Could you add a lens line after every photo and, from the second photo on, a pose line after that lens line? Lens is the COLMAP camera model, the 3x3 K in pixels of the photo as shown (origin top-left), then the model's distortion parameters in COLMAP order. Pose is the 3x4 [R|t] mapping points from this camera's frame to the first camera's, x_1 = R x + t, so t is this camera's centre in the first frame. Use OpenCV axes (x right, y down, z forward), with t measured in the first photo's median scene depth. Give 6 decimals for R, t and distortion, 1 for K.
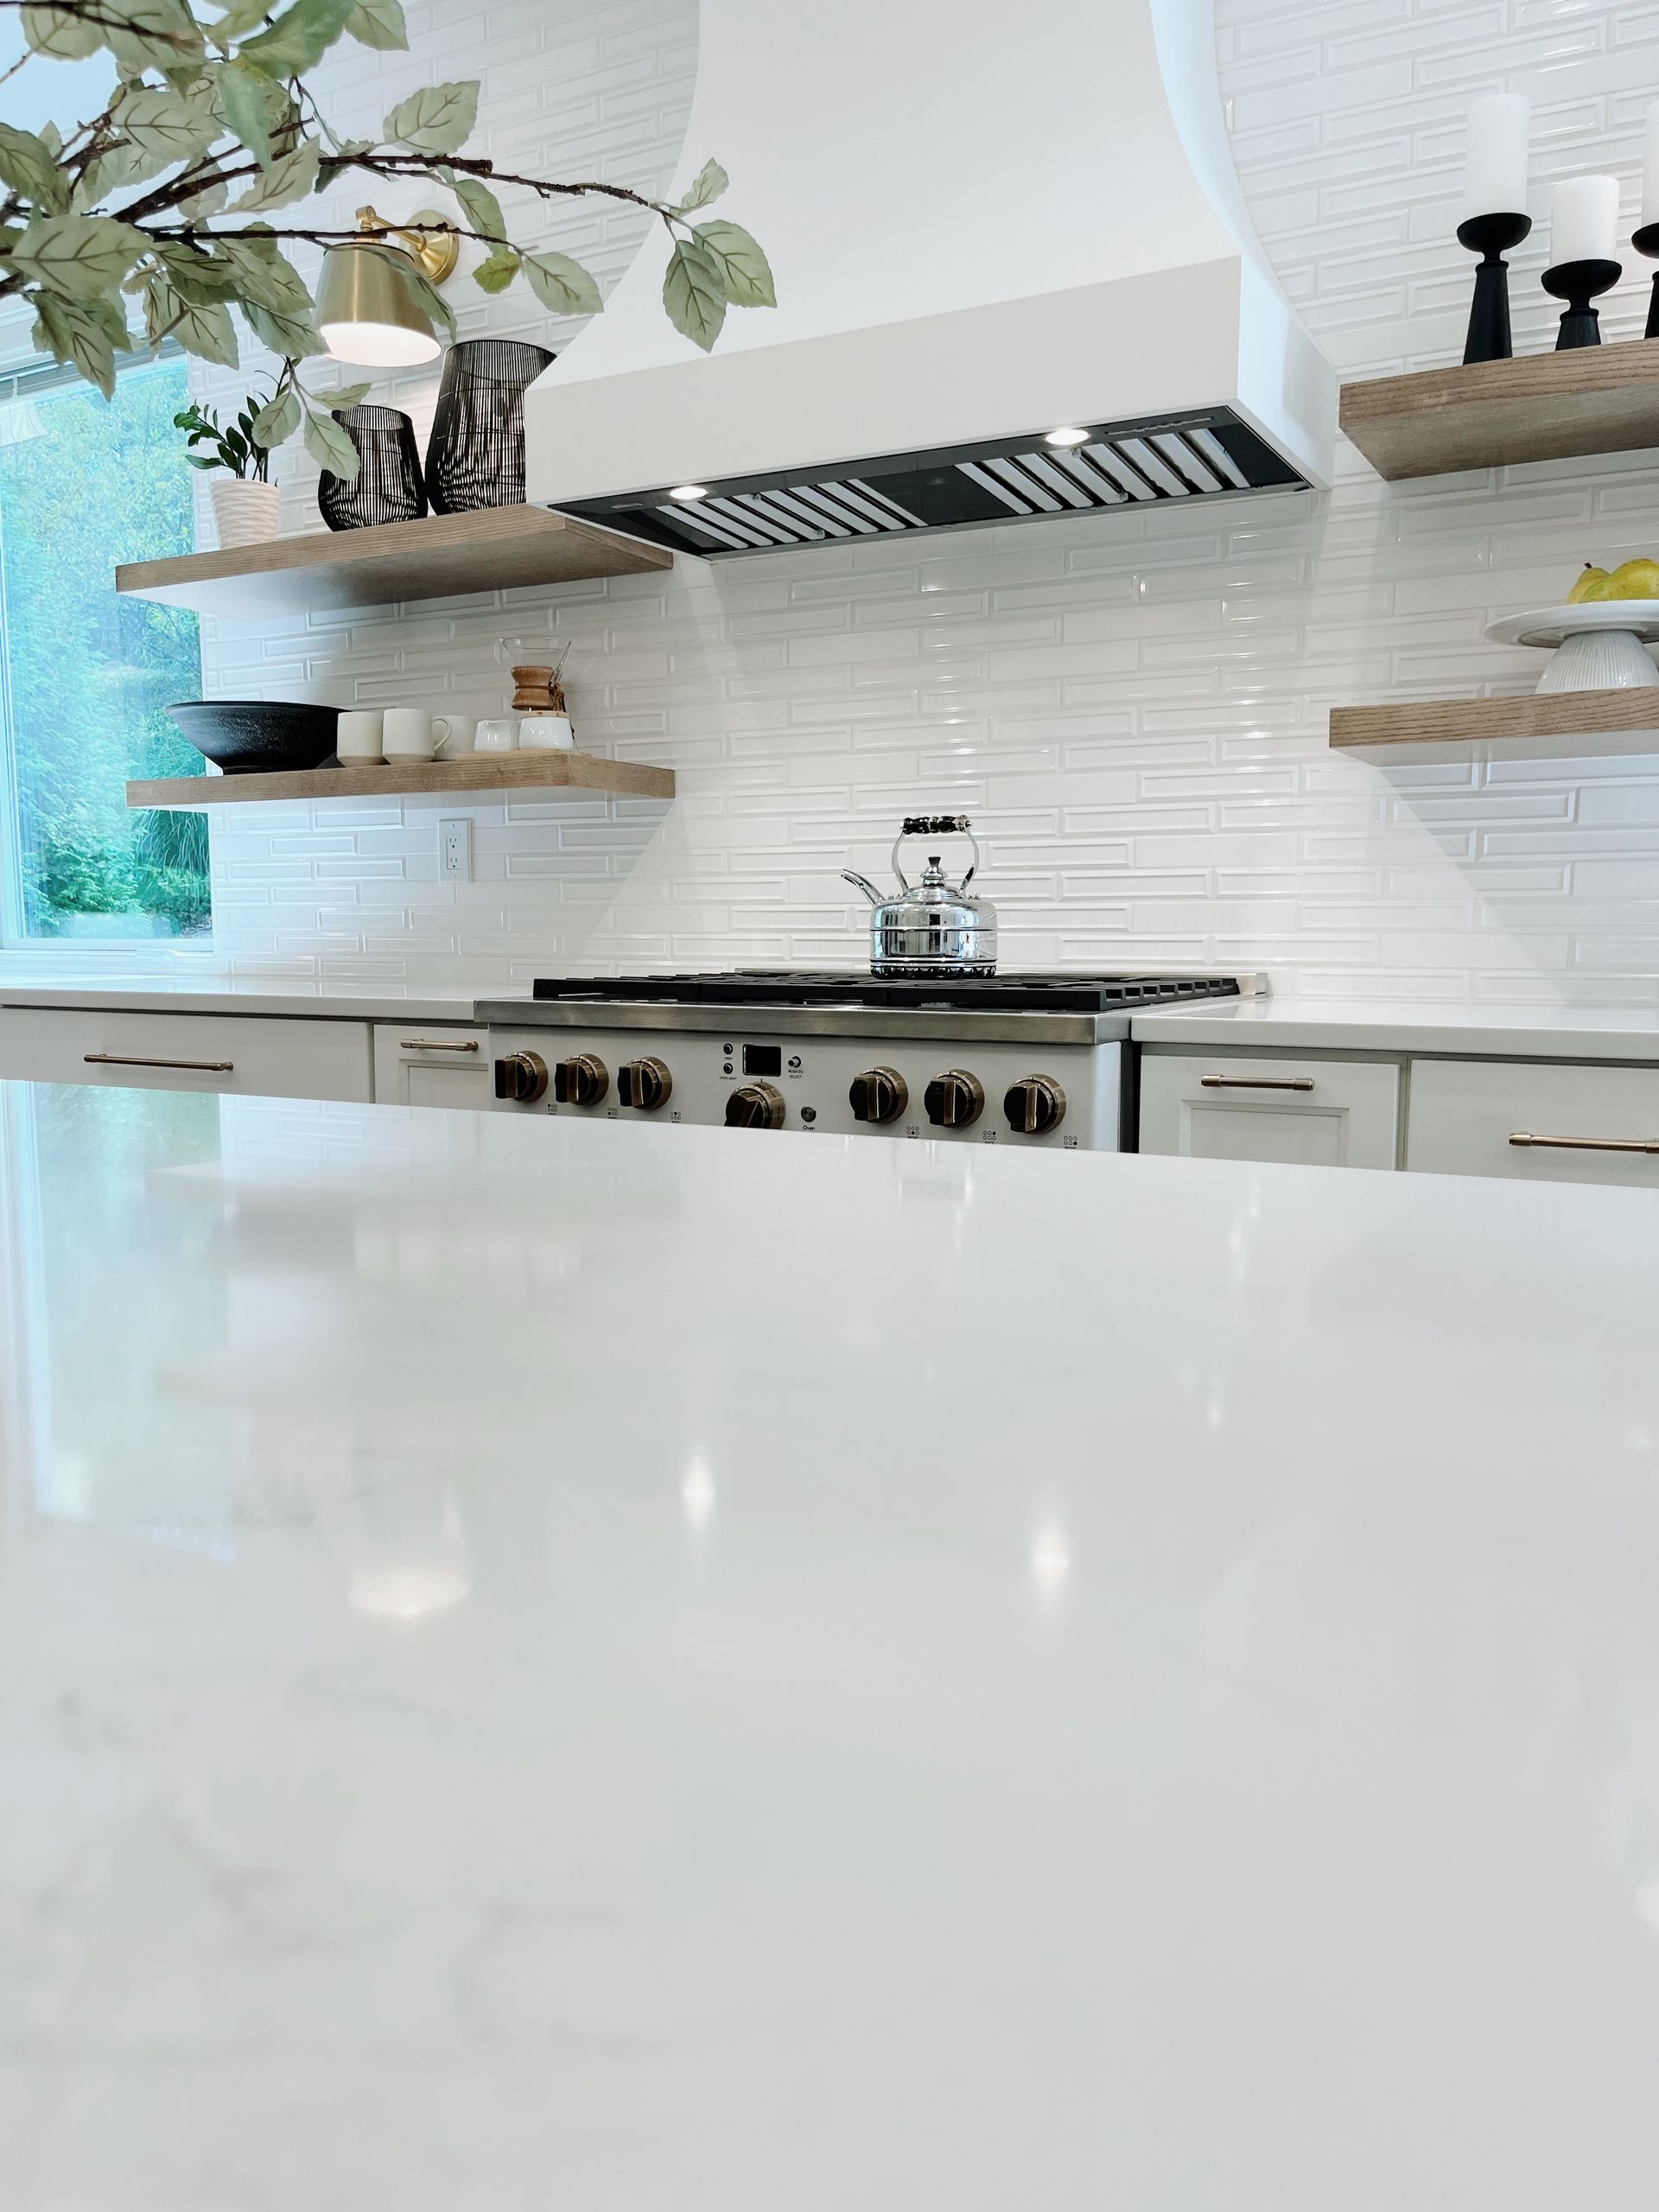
lens RADIAL K [[1682.9, 0, 828.6], [0, 1682.9, 1115.6], [0, 0, 1]] dist [0.050722, -0.073756]
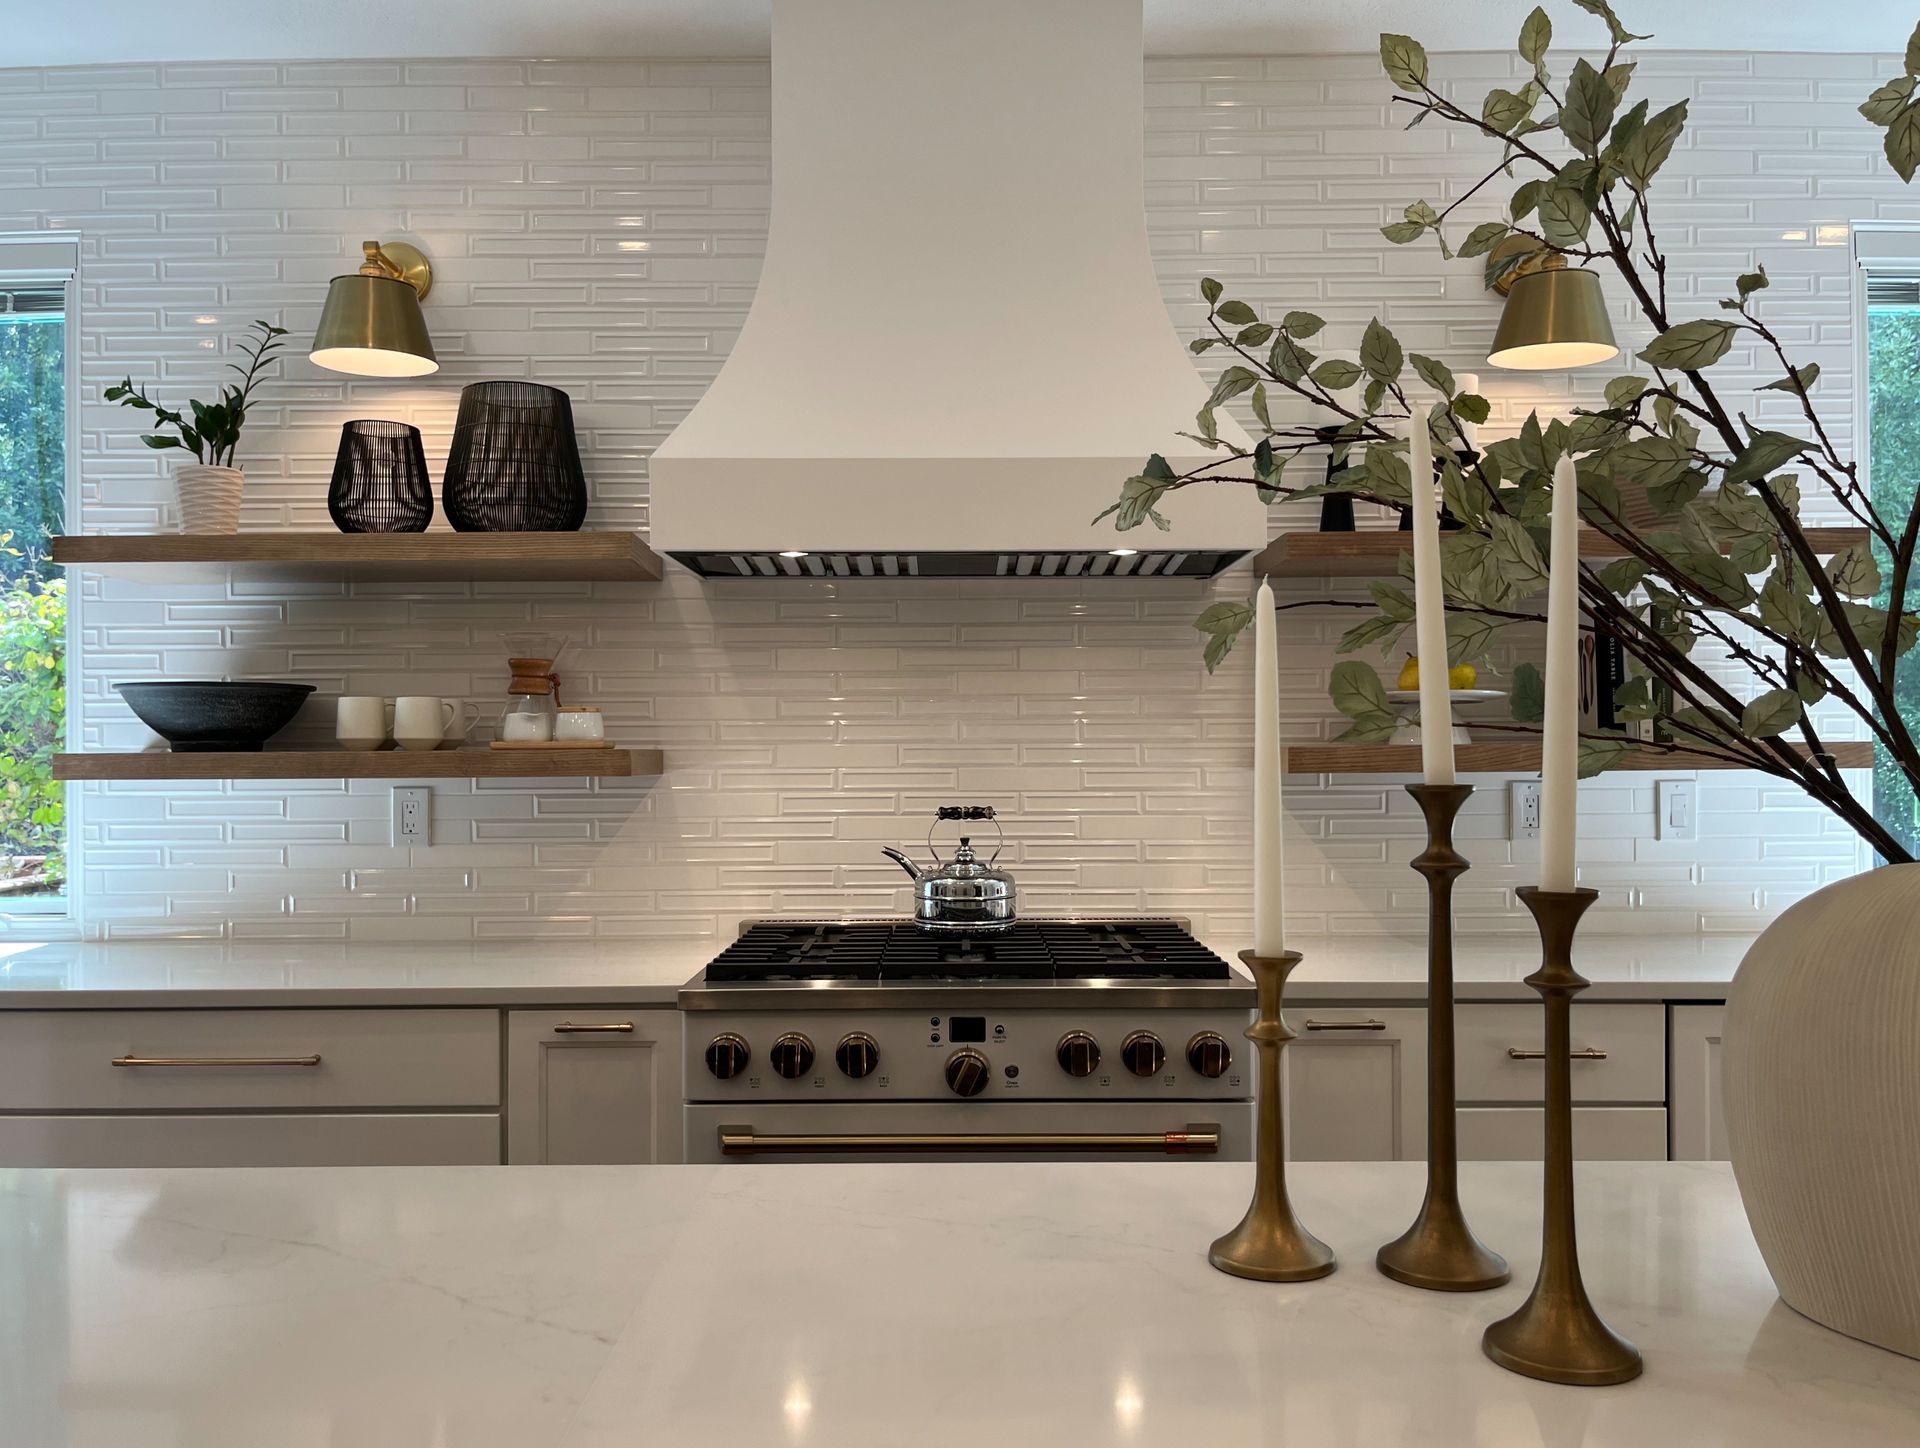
lens RADIAL K [[1520.6, 0, 952.4], [0, 1520.6, 745.2], [0, 0, 1]] dist [0.049559, -0.067659]
pose [[0.876580, -0.001290, 0.481254, -0.499705], [0.059008, 0.992739, -0.104820, -0.105260], [-0.477624, 0.120281, 0.870292, 0.004863]]
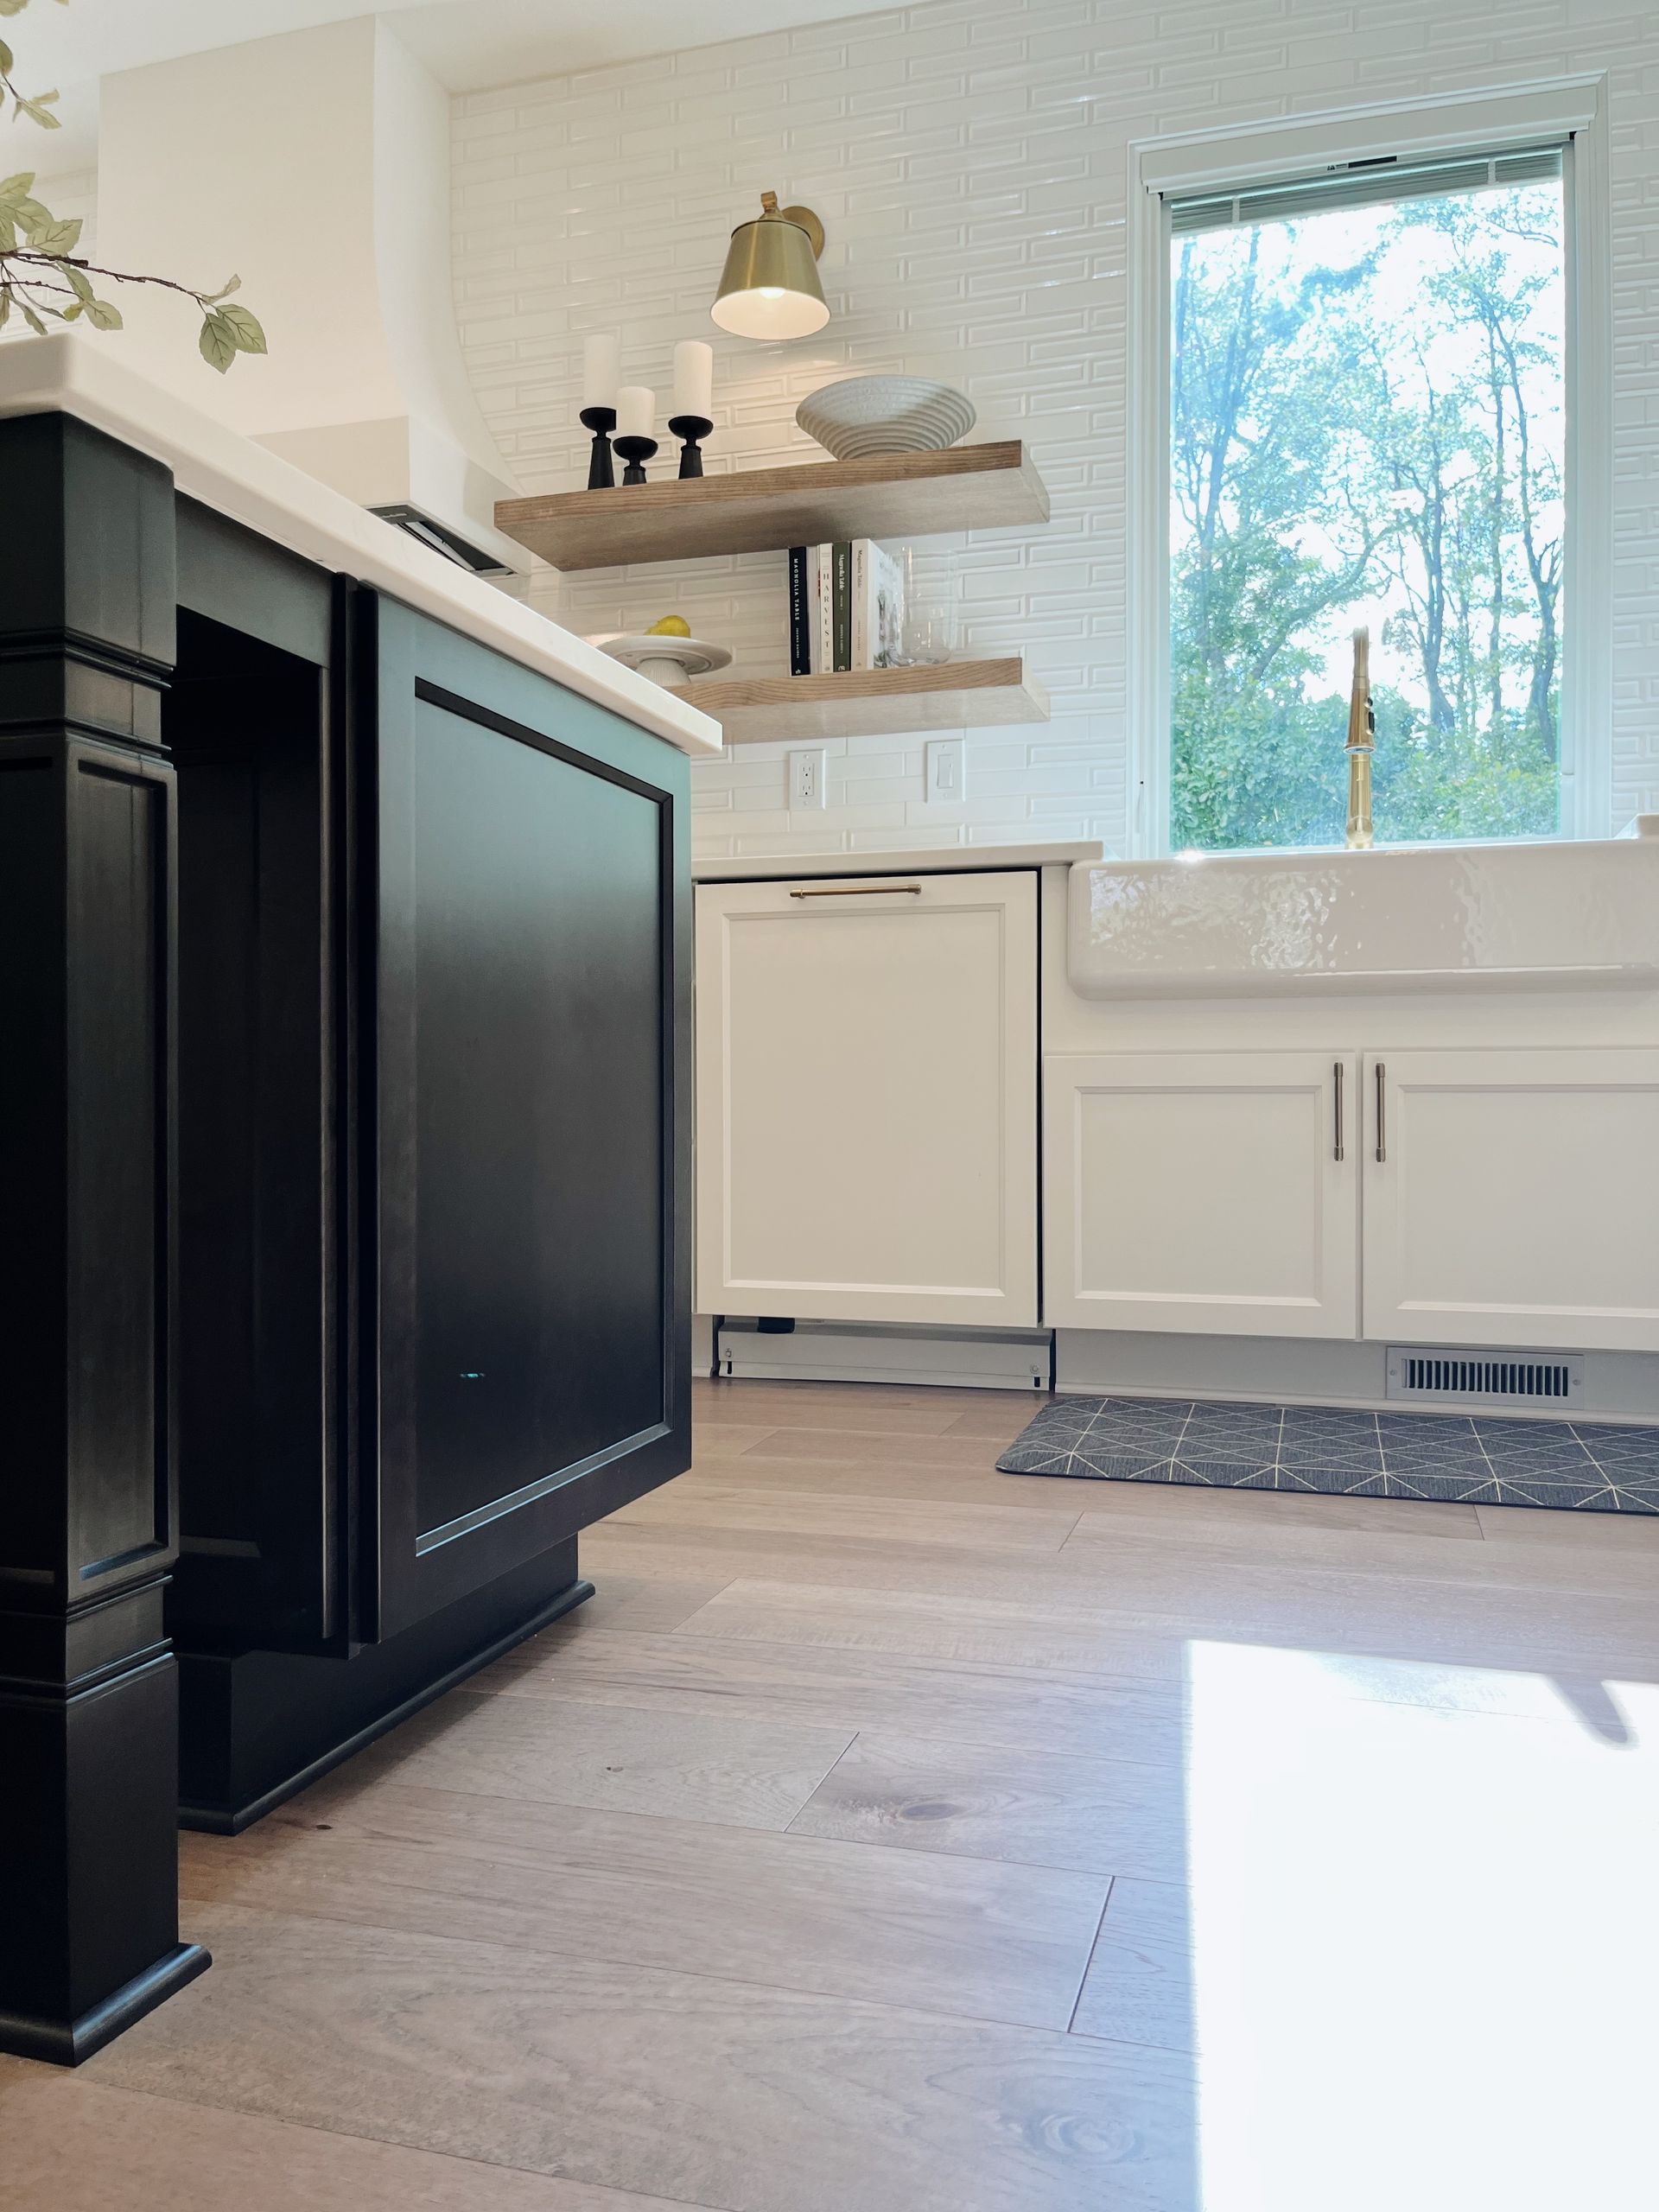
lens RADIAL K [[1682.9, 0, 833.1], [0, 1682.9, 1118.6], [0, 0, 1]] dist [0.050722, -0.073756]
pose [[0.978344, -0.003227, 0.206962, 0.237410], [0.024513, 0.994648, -0.100368, 0.265852], [-0.205531, 0.103268, 0.973187, -0.468928]]
